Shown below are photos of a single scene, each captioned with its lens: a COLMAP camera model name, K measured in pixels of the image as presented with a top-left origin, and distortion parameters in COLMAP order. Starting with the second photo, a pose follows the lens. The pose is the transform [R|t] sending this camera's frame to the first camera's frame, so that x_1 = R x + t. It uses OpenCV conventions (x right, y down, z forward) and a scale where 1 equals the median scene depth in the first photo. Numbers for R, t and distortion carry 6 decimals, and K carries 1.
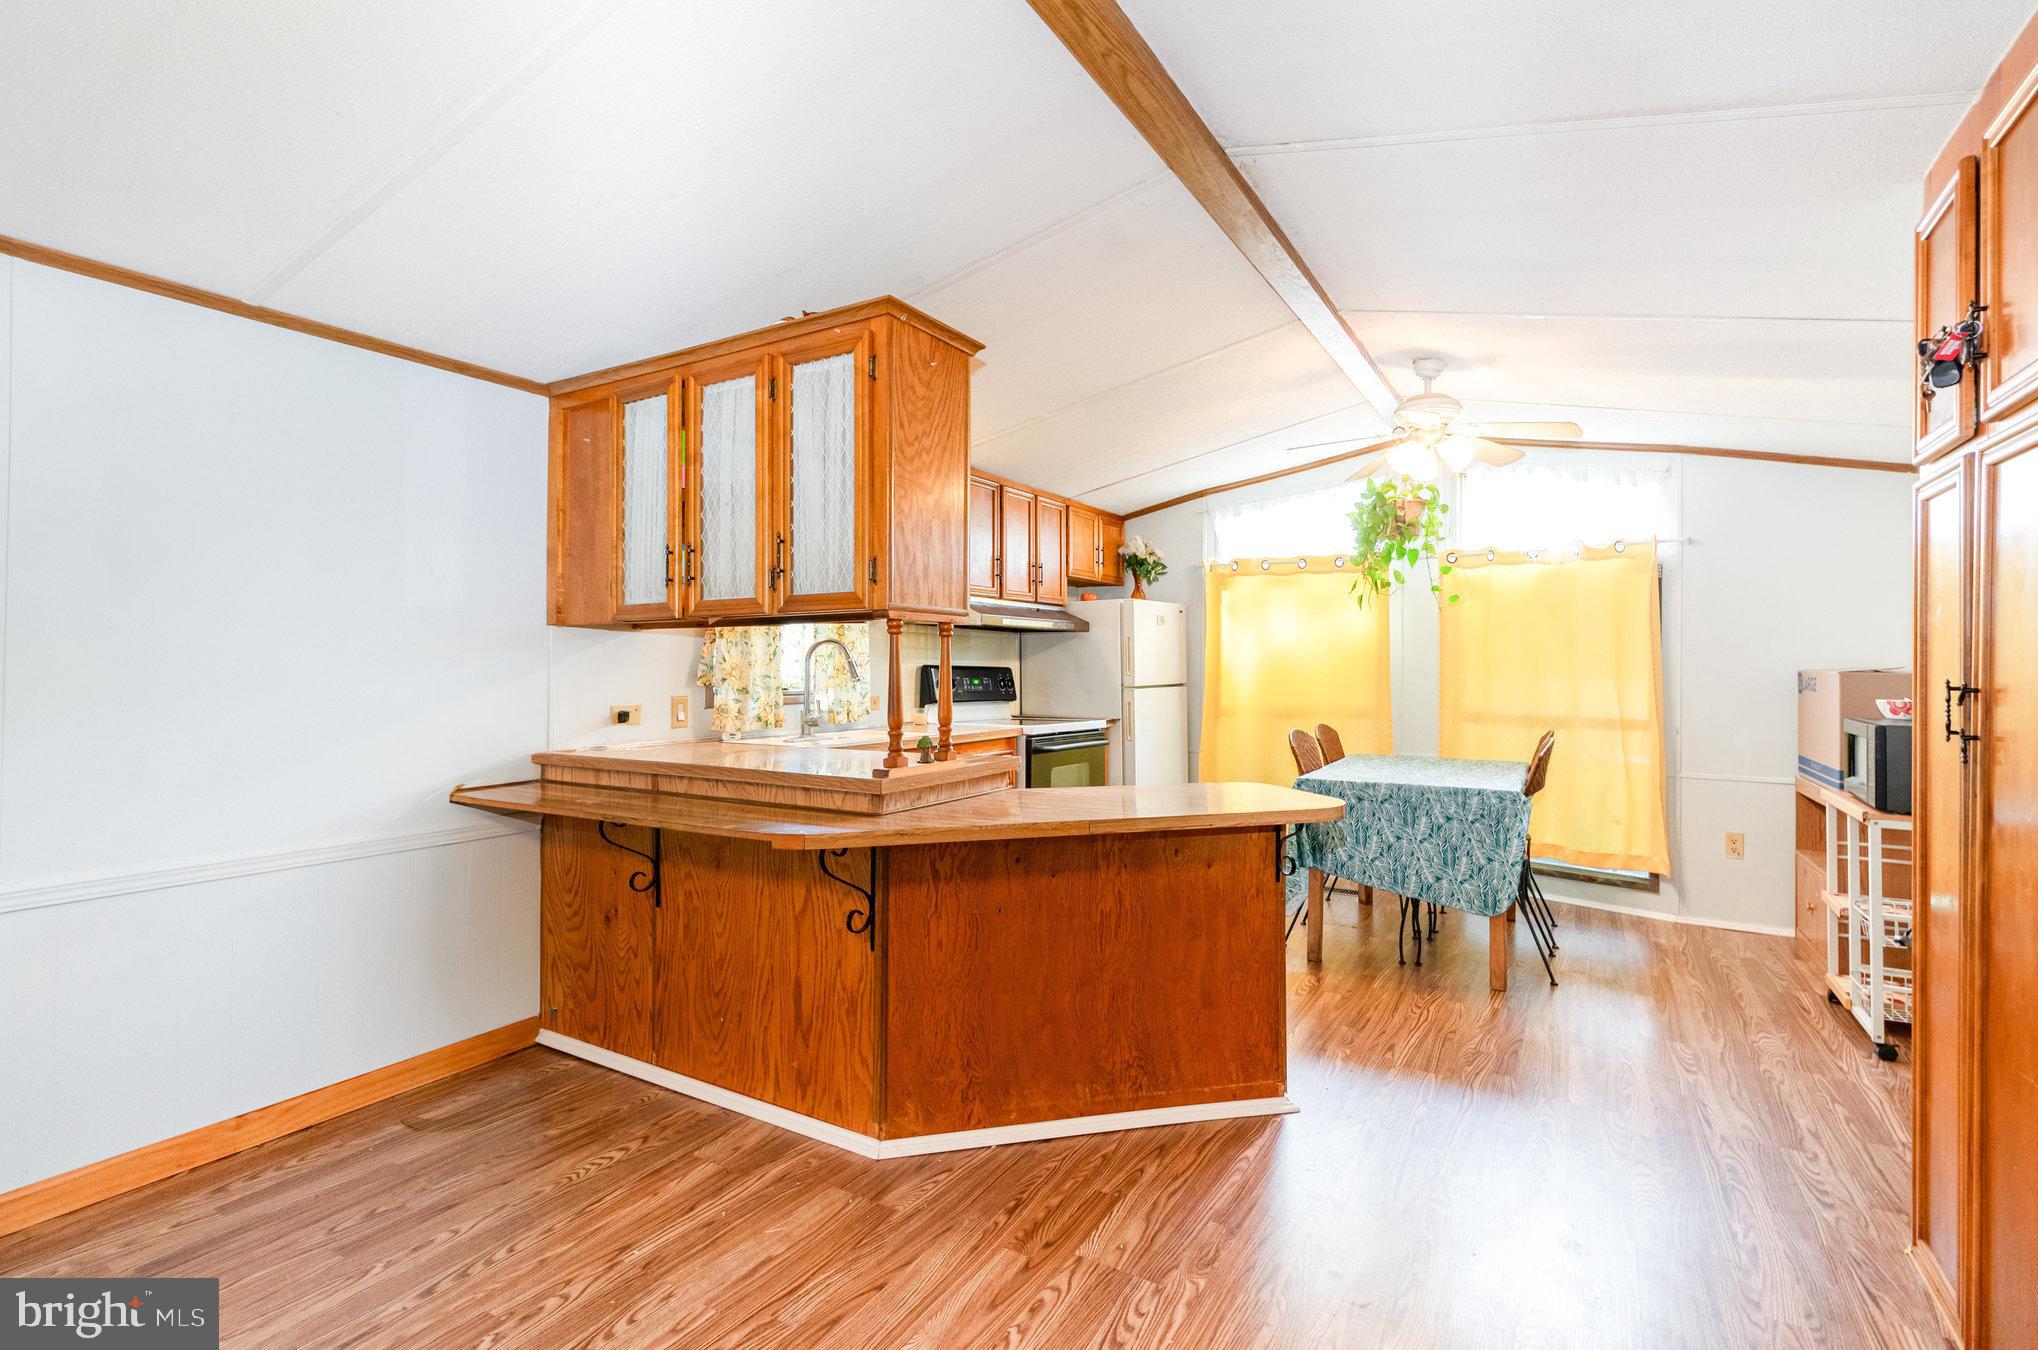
lens RADIAL K [[948.0, 0, 1047.4], [0, 948.0, 651.4], [0, 0, 1]] dist [0.003914, 0.000575]
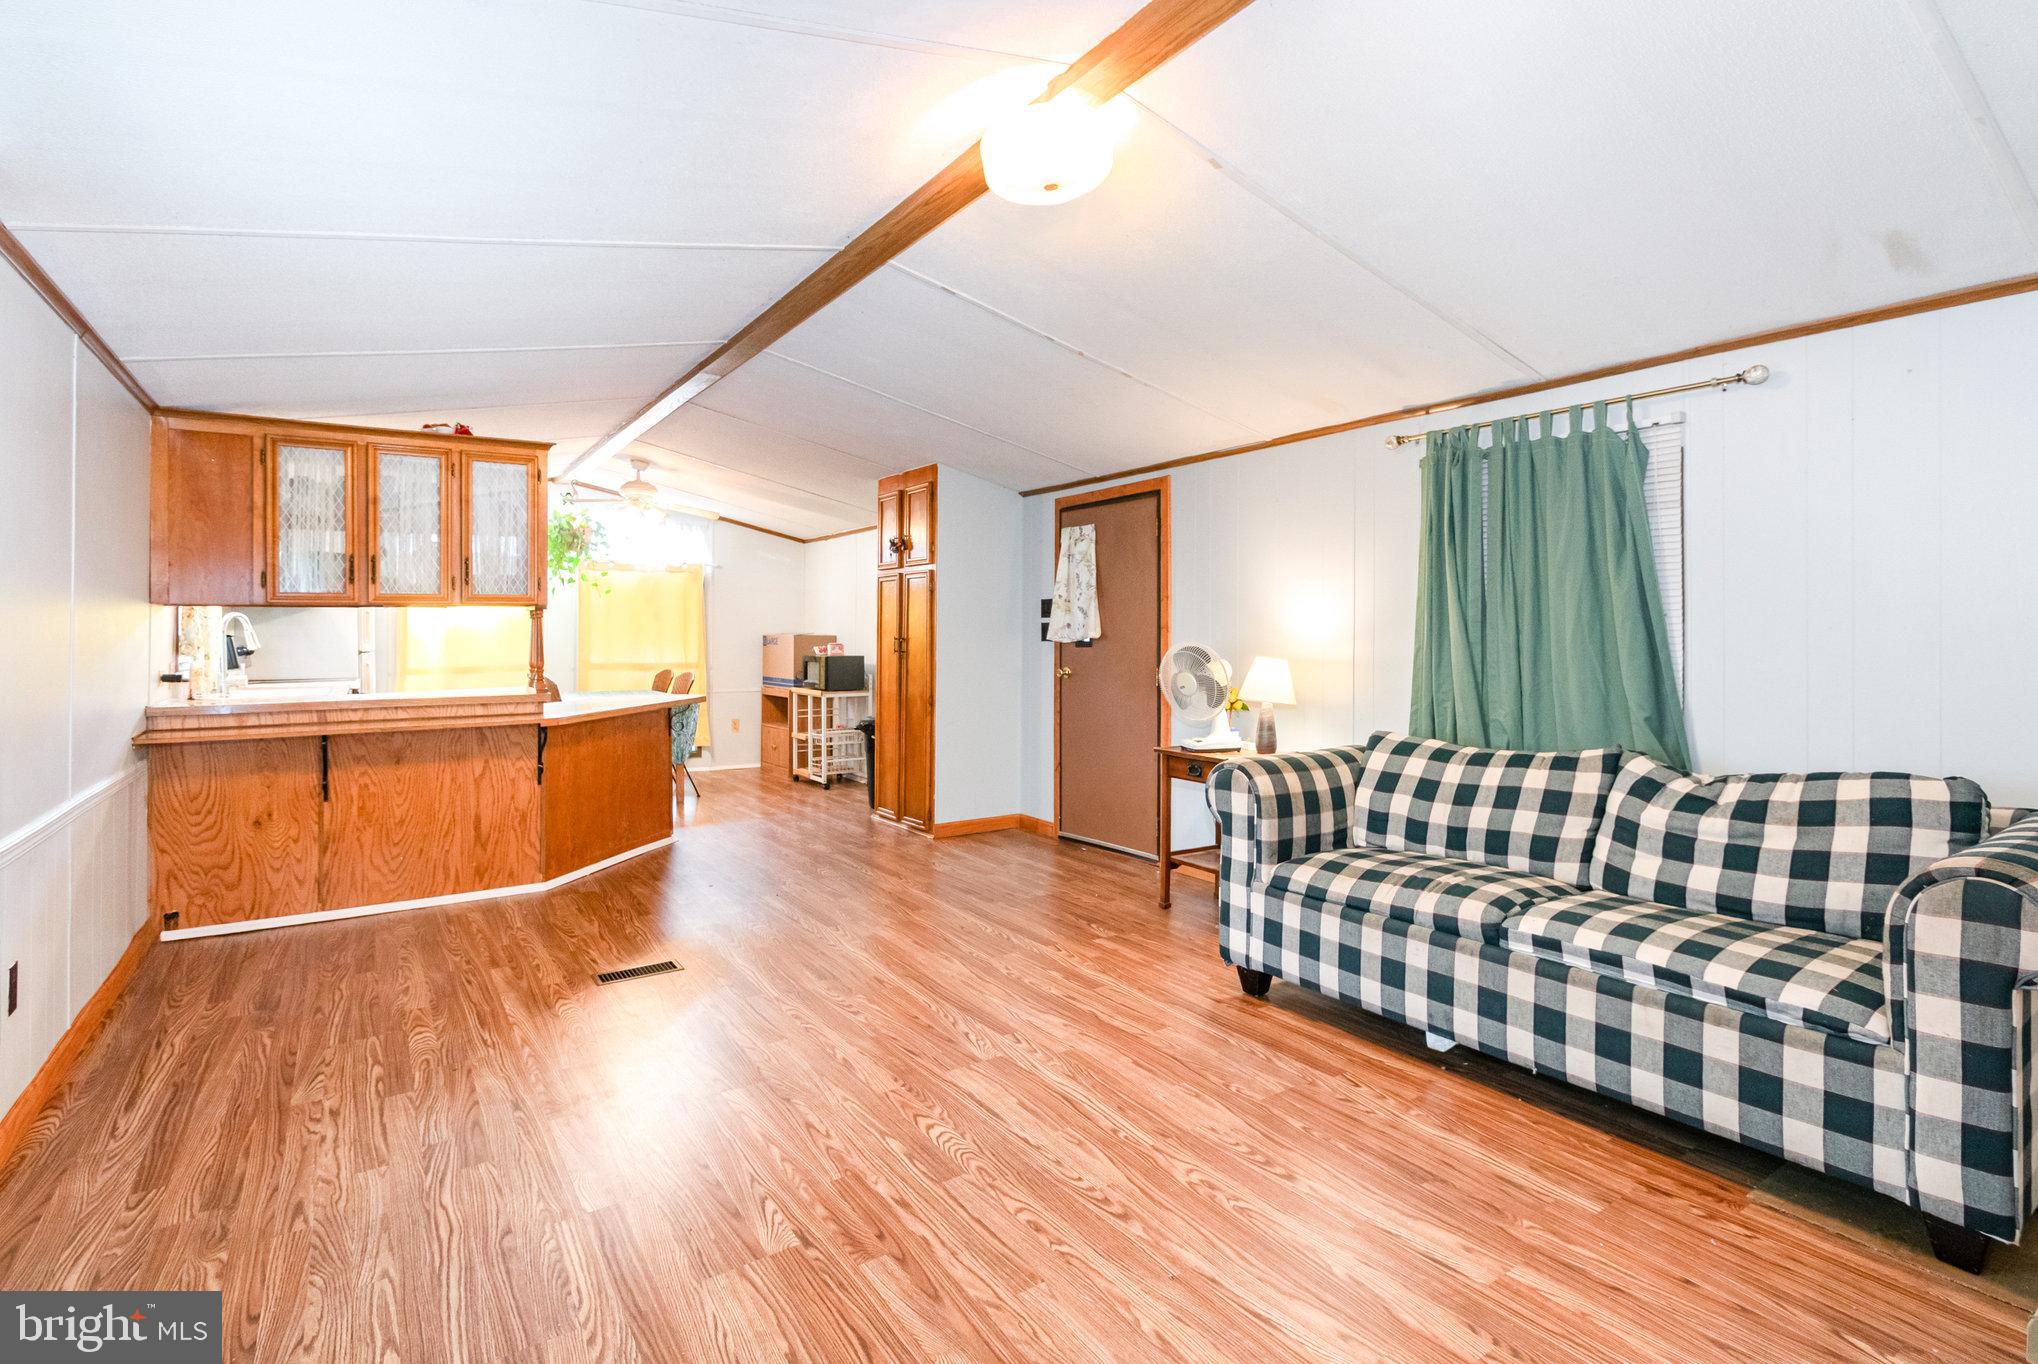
lens RADIAL K [[955.3, 0, 1024.1], [0, 955.3, 630.2], [0, 0, 1]] dist [0.002163, -0.000051]
pose [[0.425578, -0.001102, 0.904921, -1.400522], [-0.010413, 0.999927, 0.006115, -0.013898], [-0.904862, -0.012025, 0.425536, -0.639519]]
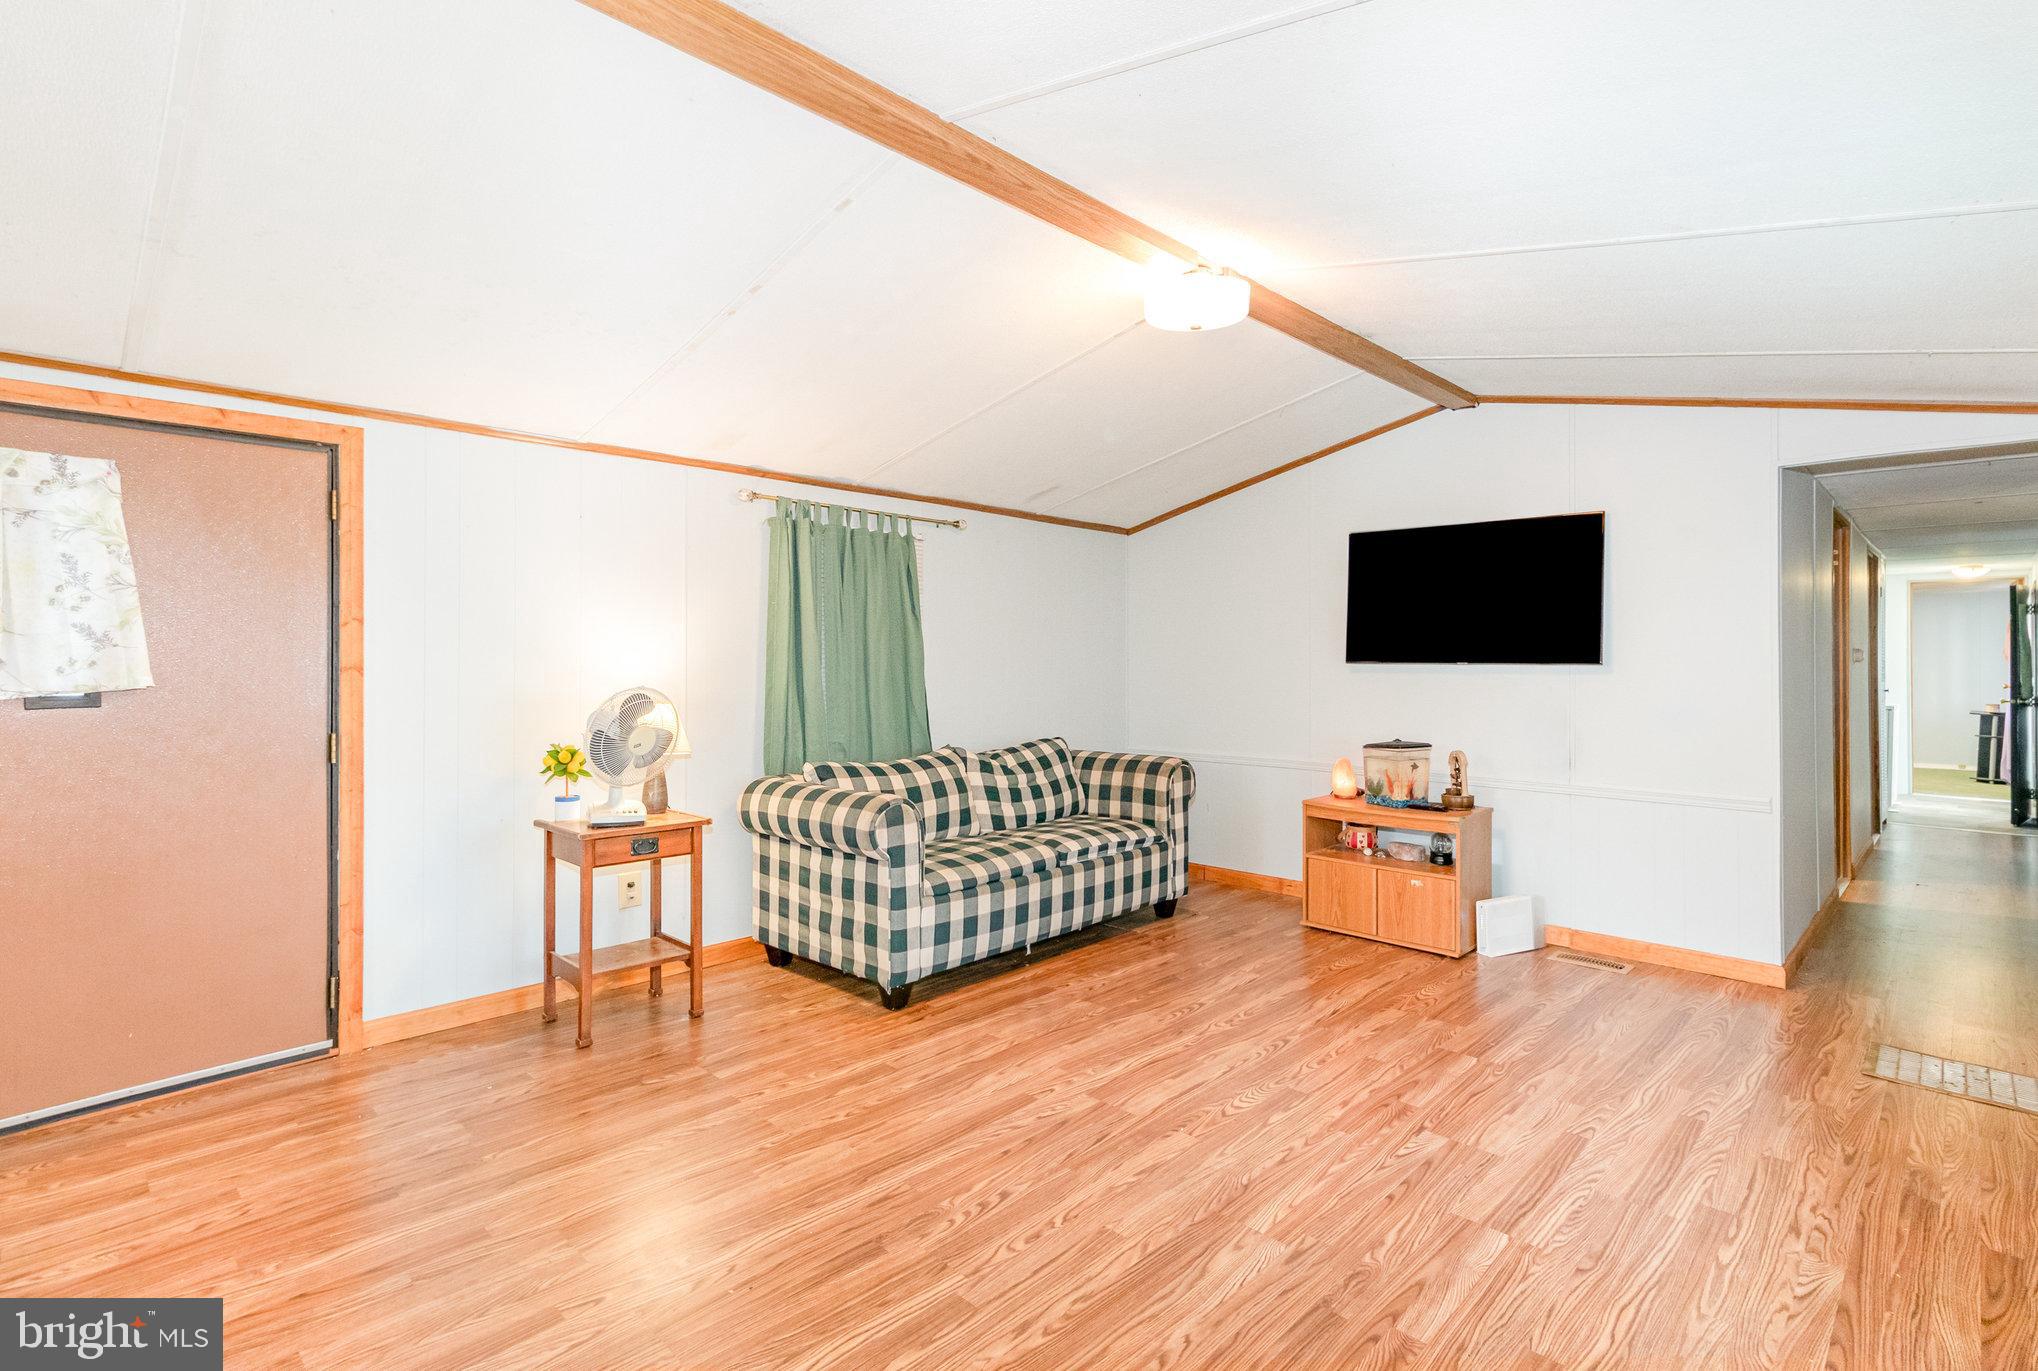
lens RADIAL K [[957.3, 0, 1025.7], [0, 957.3, 669.1], [0, 0, 1]] dist [0.002330, 0.000012]
pose [[-0.966948, -0.006479, 0.254893, -0.642705], [-0.008322, 0.999946, -0.006155, -0.009274], [-0.254840, -0.008072, -0.966950, 0.933332]]
